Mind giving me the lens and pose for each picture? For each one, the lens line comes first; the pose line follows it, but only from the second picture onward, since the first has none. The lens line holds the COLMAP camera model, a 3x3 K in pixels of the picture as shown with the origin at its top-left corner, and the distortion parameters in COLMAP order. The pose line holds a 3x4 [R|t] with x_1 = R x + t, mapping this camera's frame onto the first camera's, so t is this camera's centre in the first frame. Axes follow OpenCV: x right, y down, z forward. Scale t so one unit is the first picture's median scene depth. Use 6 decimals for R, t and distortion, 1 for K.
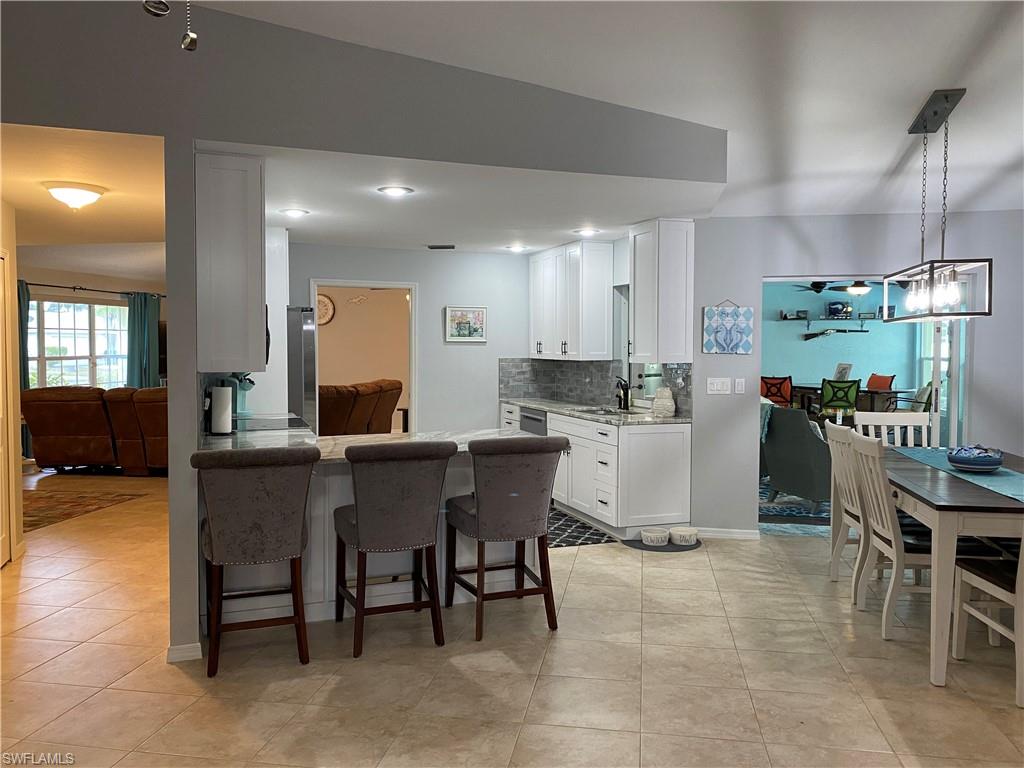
lens RADIAL K [[777.7, 0, 514.6], [0, 777.7, 374.9], [0, 0, 1]] dist [0.071133, -0.117866]
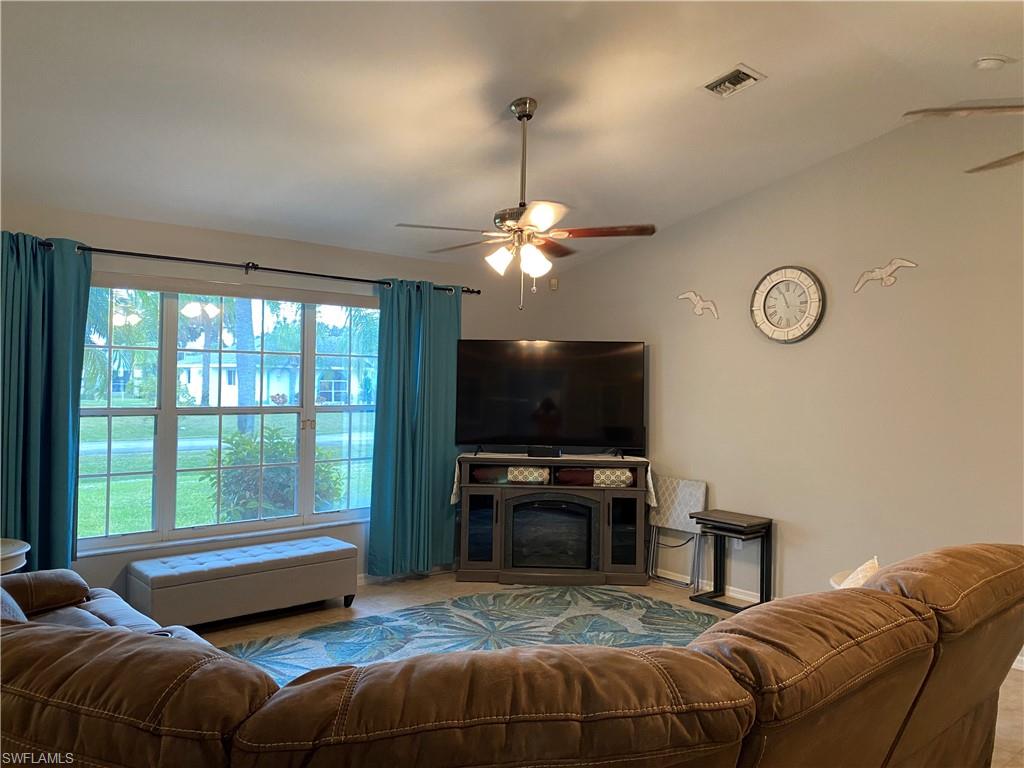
lens RADIAL K [[777.7, 0, 514.6], [0, 777.7, 374.9], [0, 0, 1]] dist [0.071133, -0.117866]
pose [[0.771470, 0.003931, -0.636253, -0.114029], [-0.040570, 0.998250, -0.043025, -0.027361], [0.634971, 0.059005, 0.770280, 0.684449]]
